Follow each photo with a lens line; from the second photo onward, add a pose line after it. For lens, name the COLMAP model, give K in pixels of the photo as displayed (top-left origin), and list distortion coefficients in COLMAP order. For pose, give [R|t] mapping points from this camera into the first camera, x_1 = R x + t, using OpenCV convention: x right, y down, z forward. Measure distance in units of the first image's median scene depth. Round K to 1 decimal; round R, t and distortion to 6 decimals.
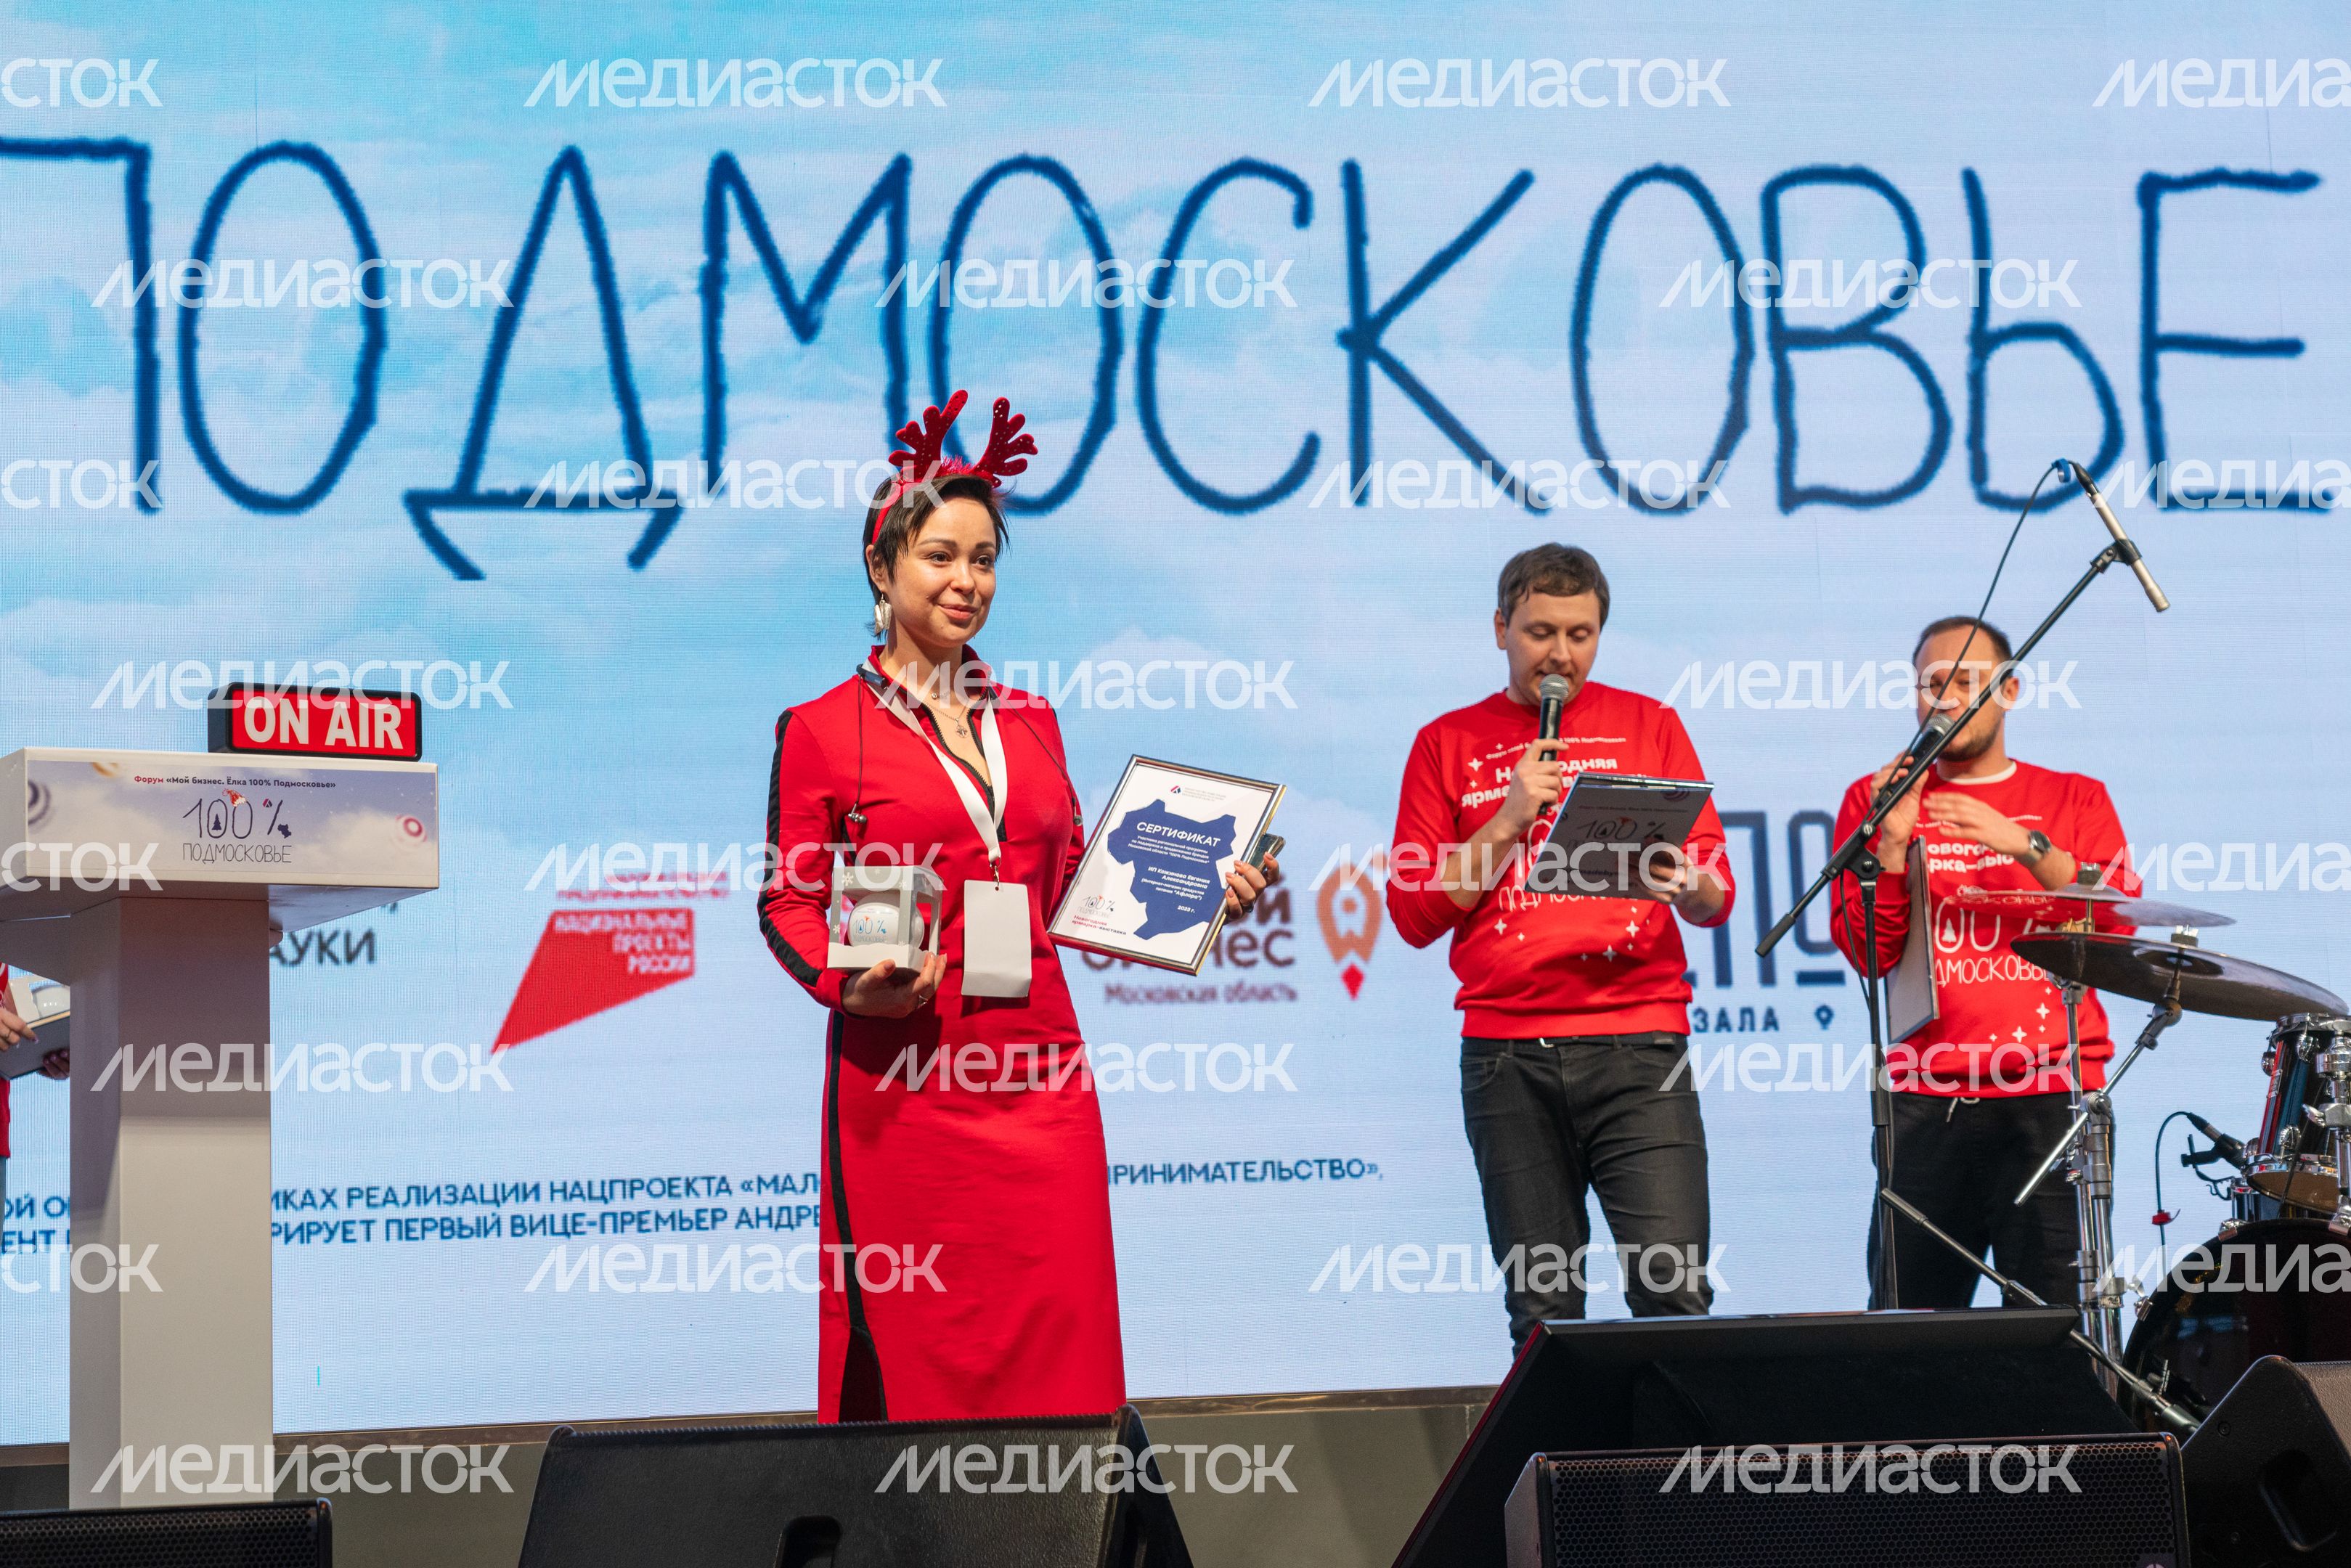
lens RADIAL K [[4669.4, 0, 1083.5], [0, 4669.4, 799.6], [0, 0, 1]] dist [0.082454, 0.000000]
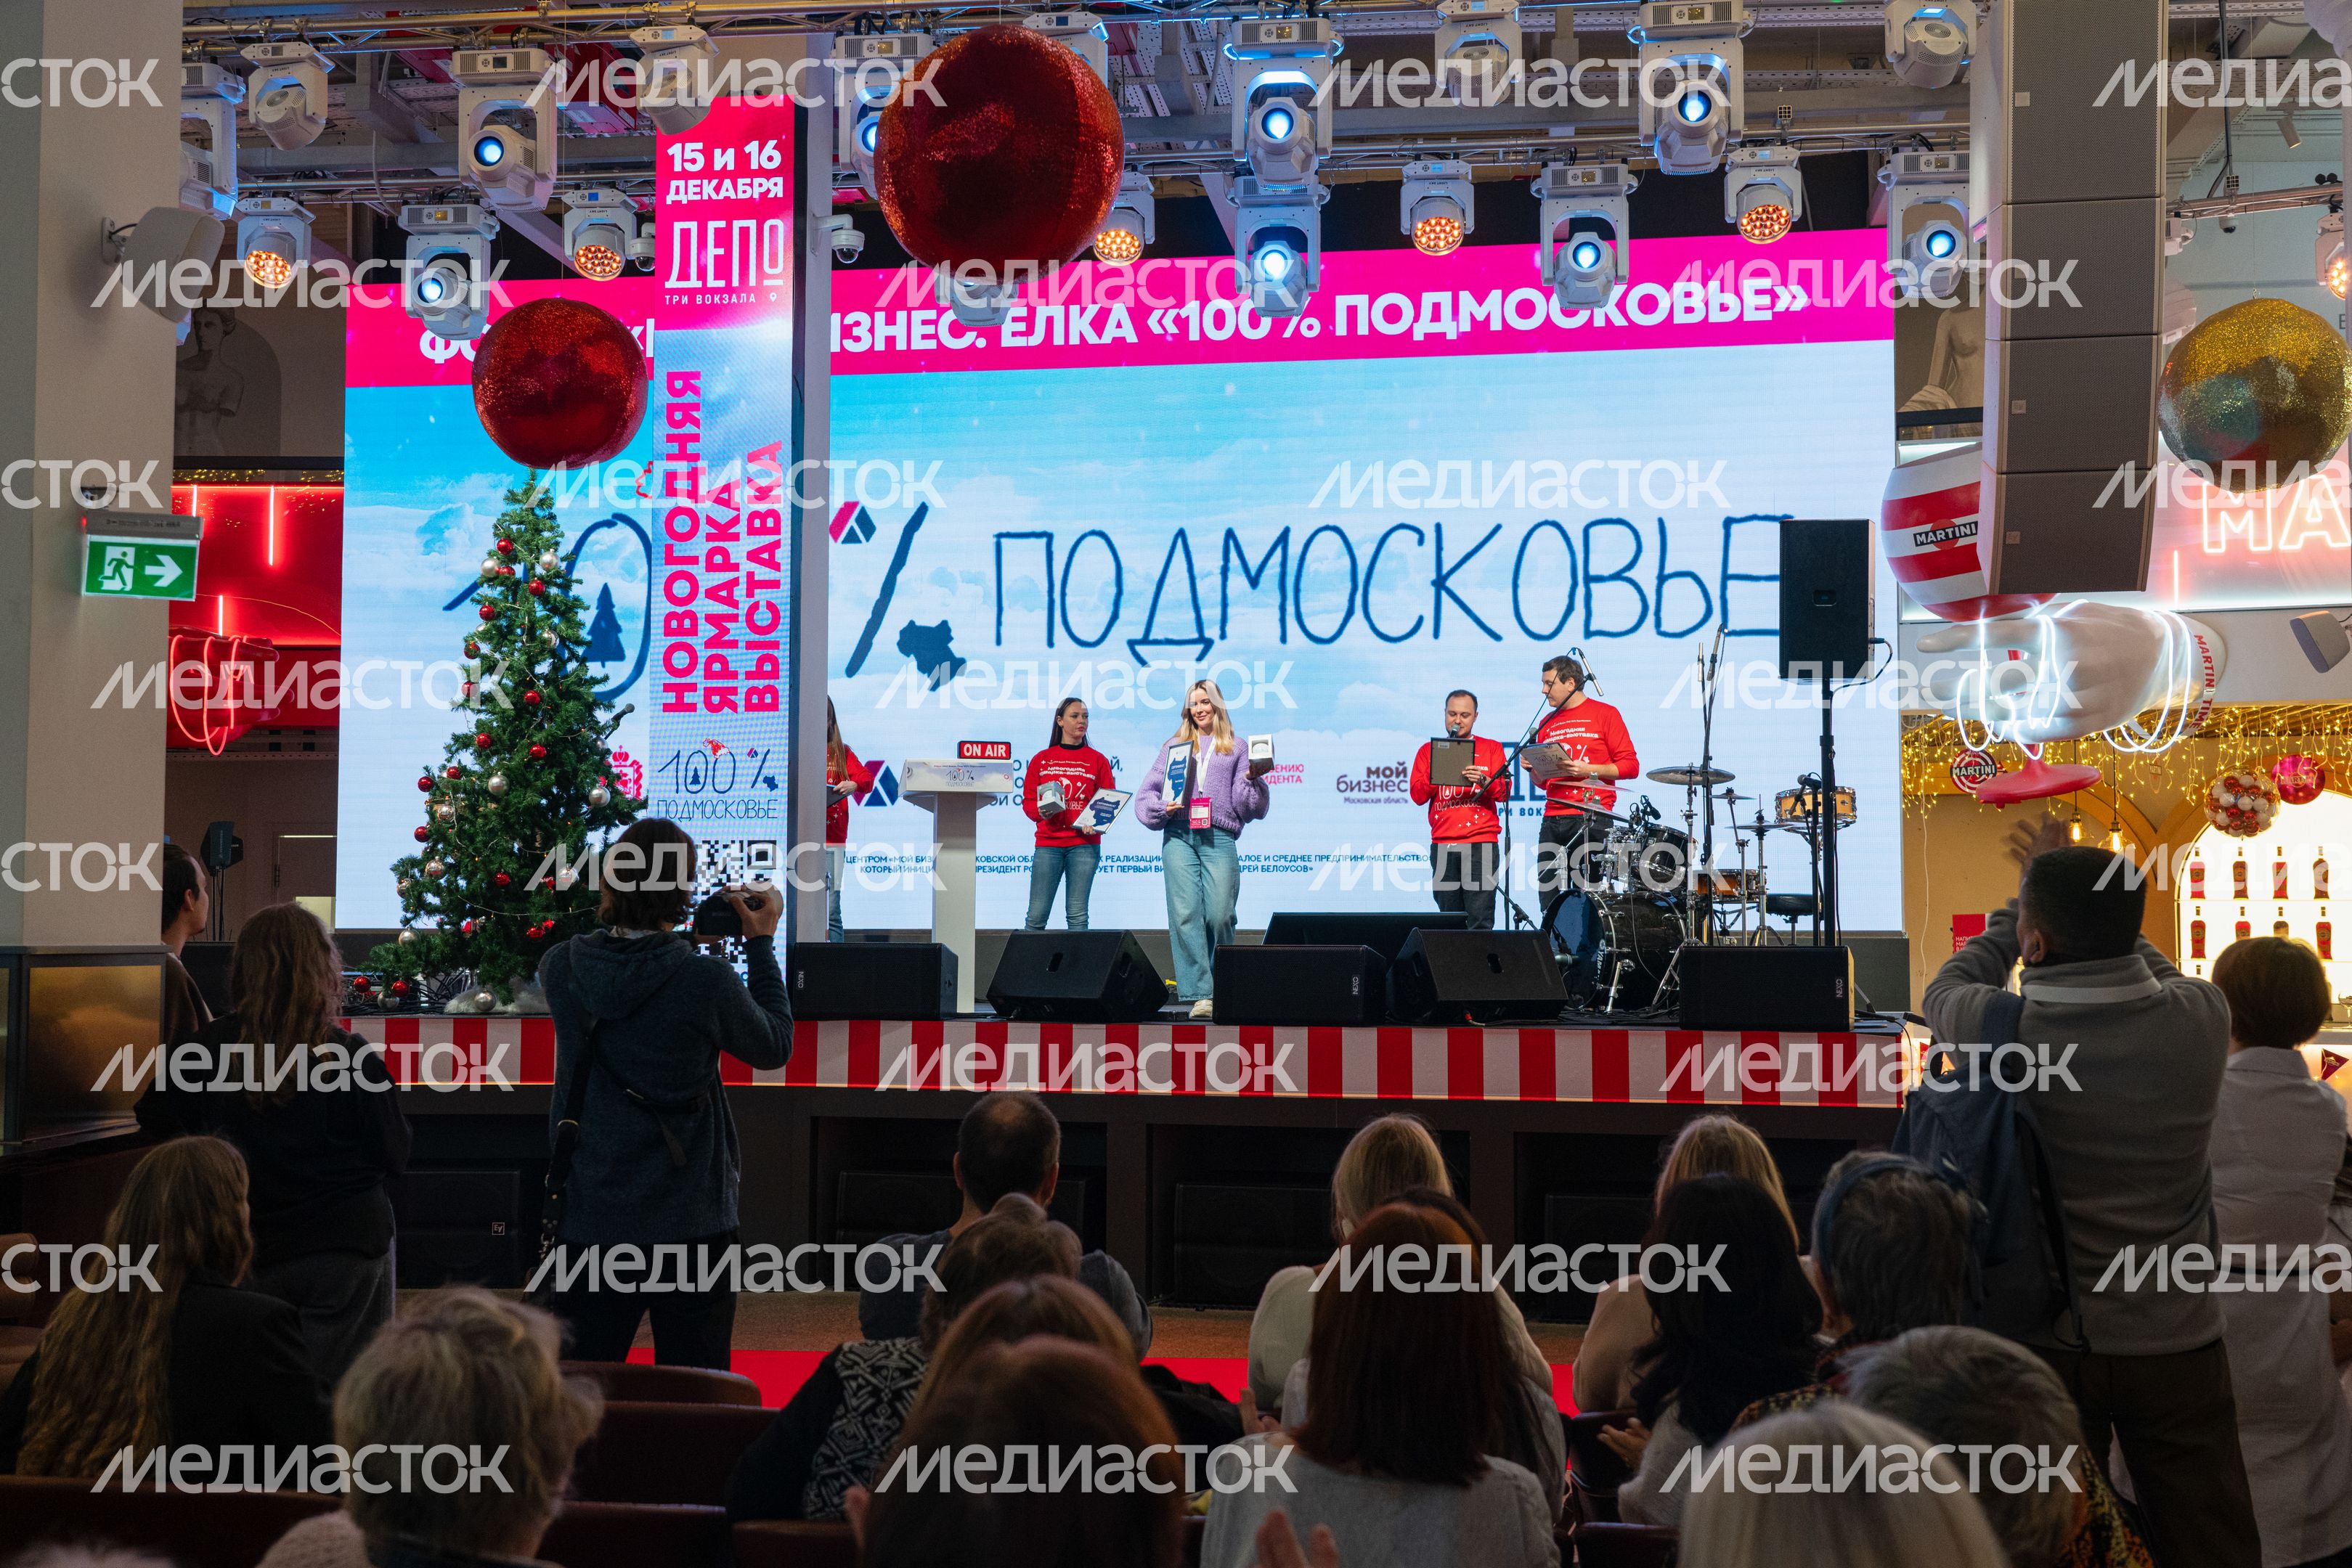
lens RADIAL K [[2686.8, 0, 1138.9], [0, 2686.8, 785.1], [0, 0, 1]] dist [0.043363, 0.000000]
pose [[0.937895, 0.019733, -0.346358, 0.500997], [0.007318, 0.997034, 0.076619, -0.107412], [0.346842, -0.074395, 0.934968, -0.724033]]
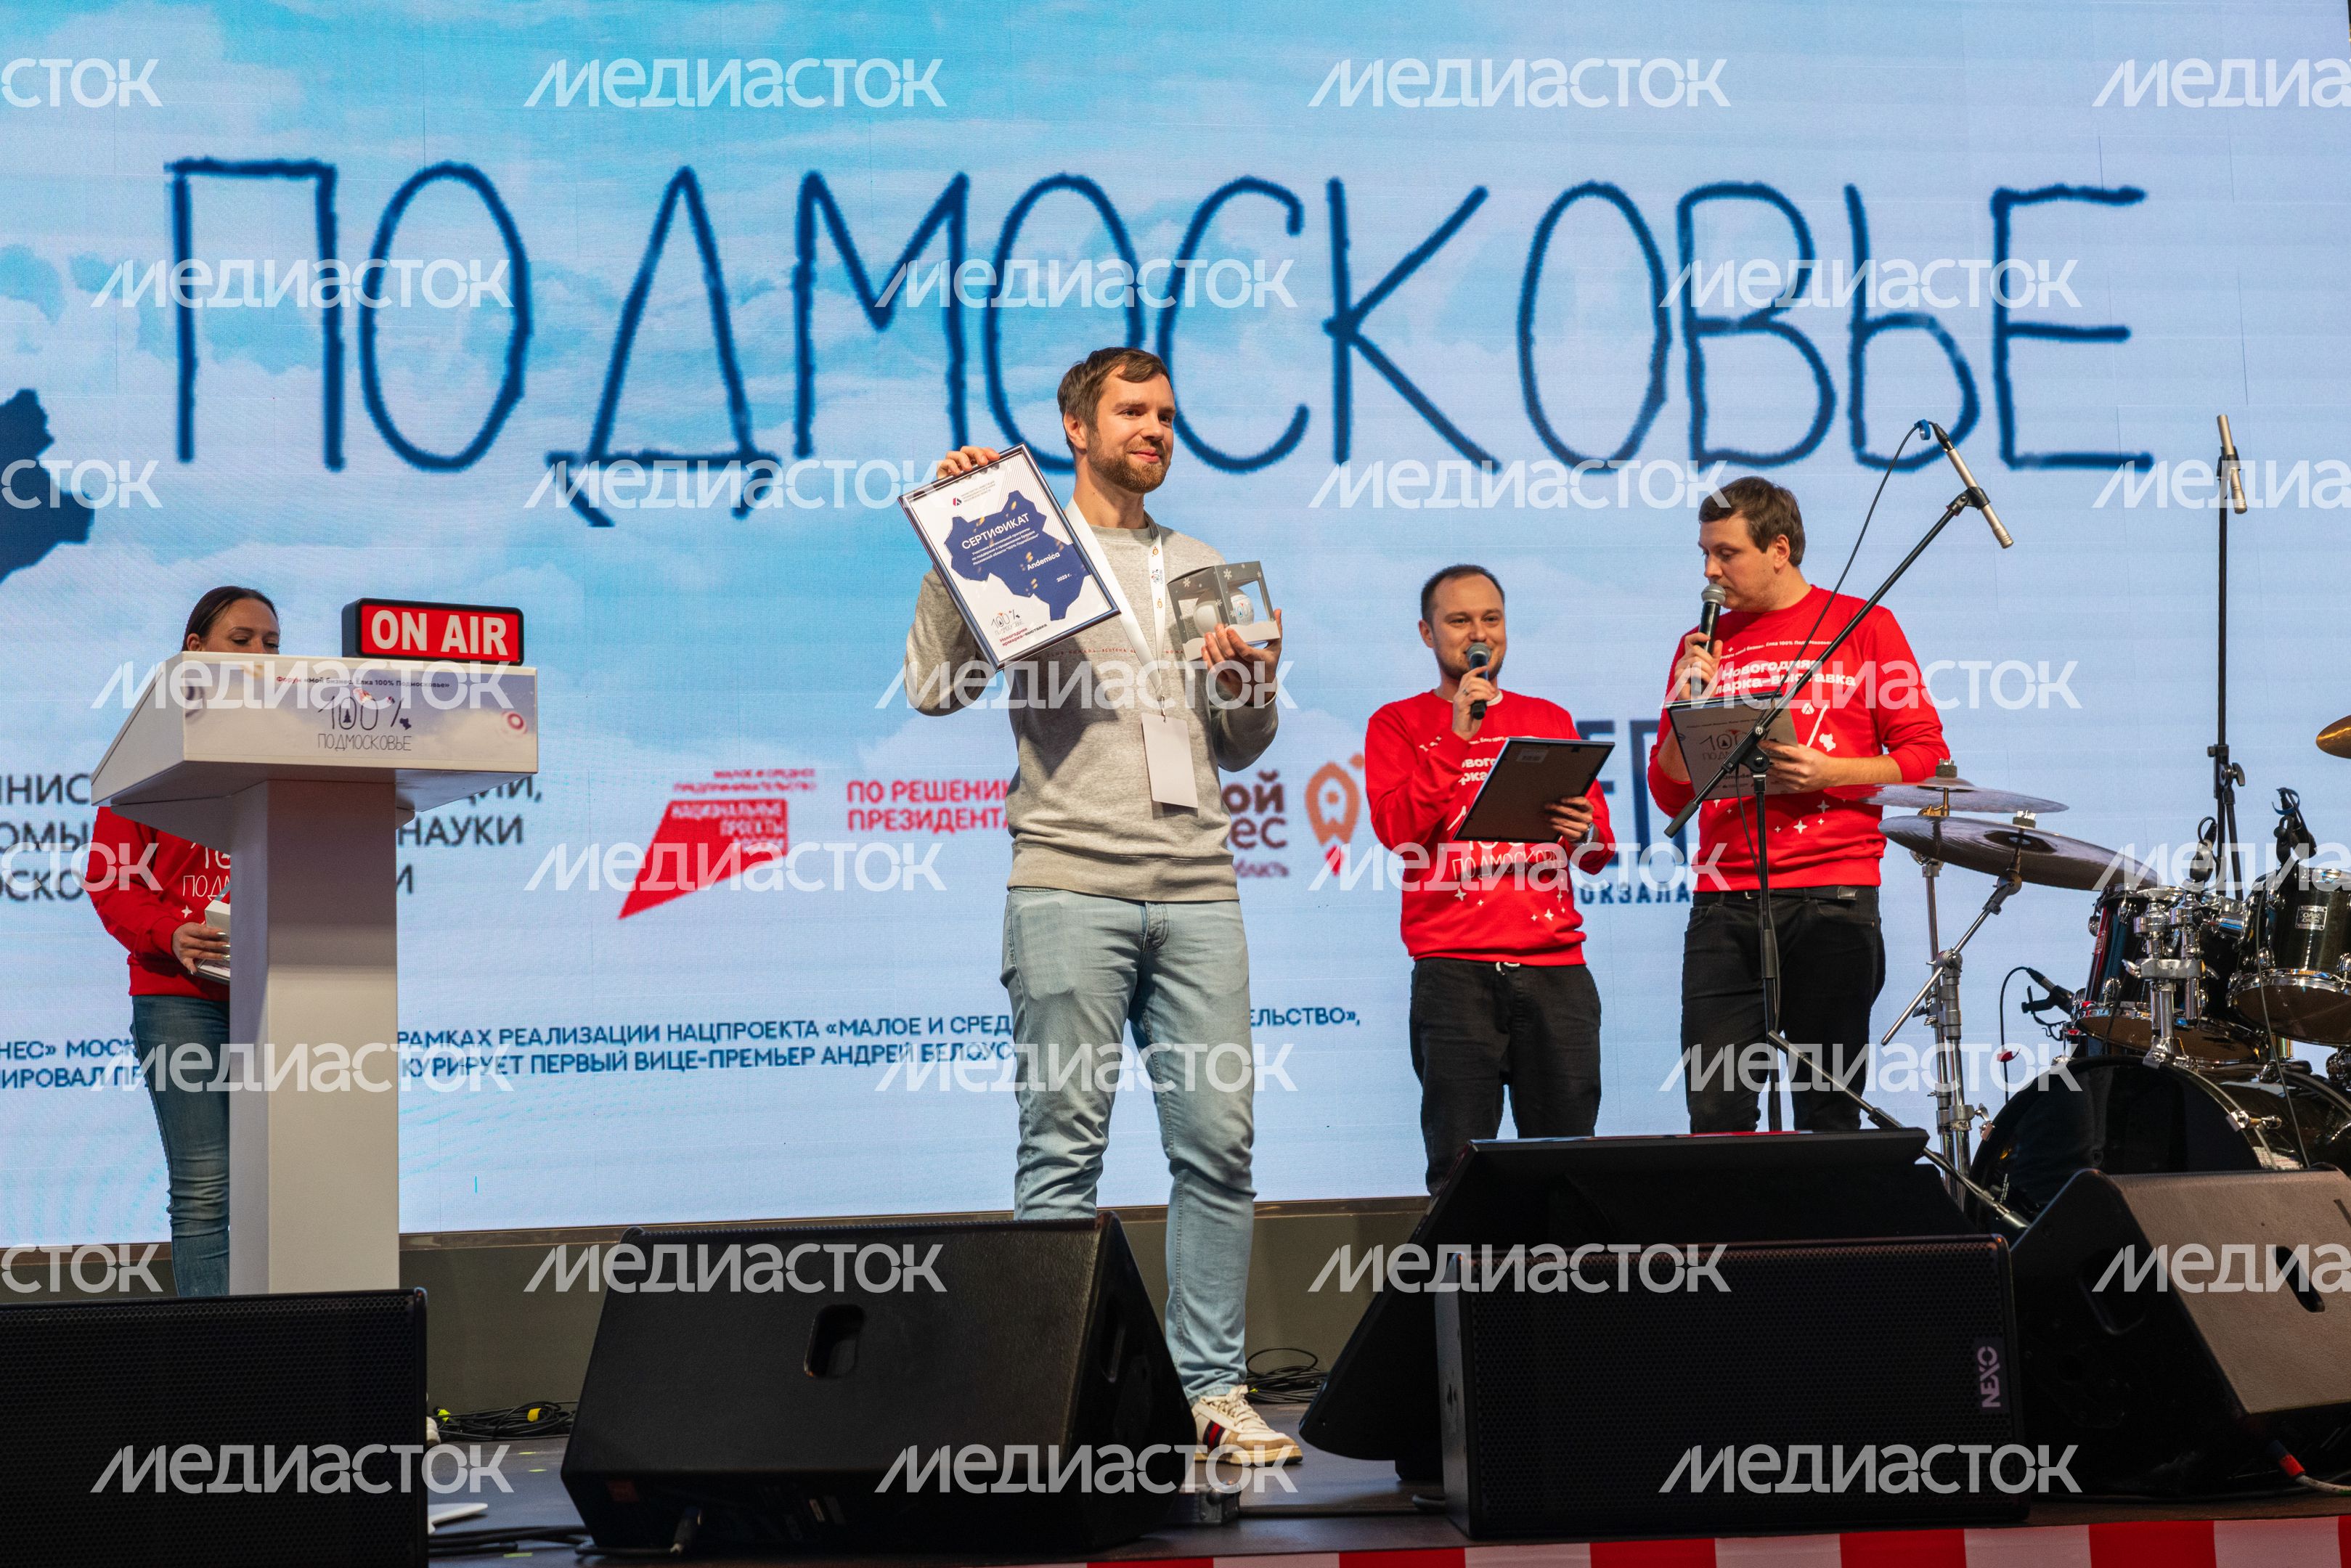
lens RADIAL K [[3718.6, 0, 1105.5], [0, 3718.6, 777.6], [0, 0, 1]] dist [0.064667, 0.000000]
pose [[0.999877, 0.000243, -0.015676, 0.013821], [-0.000040, 0.999916, 0.012954, 0.005341], [0.015678, -0.012952, 0.999793, 0.040881]]
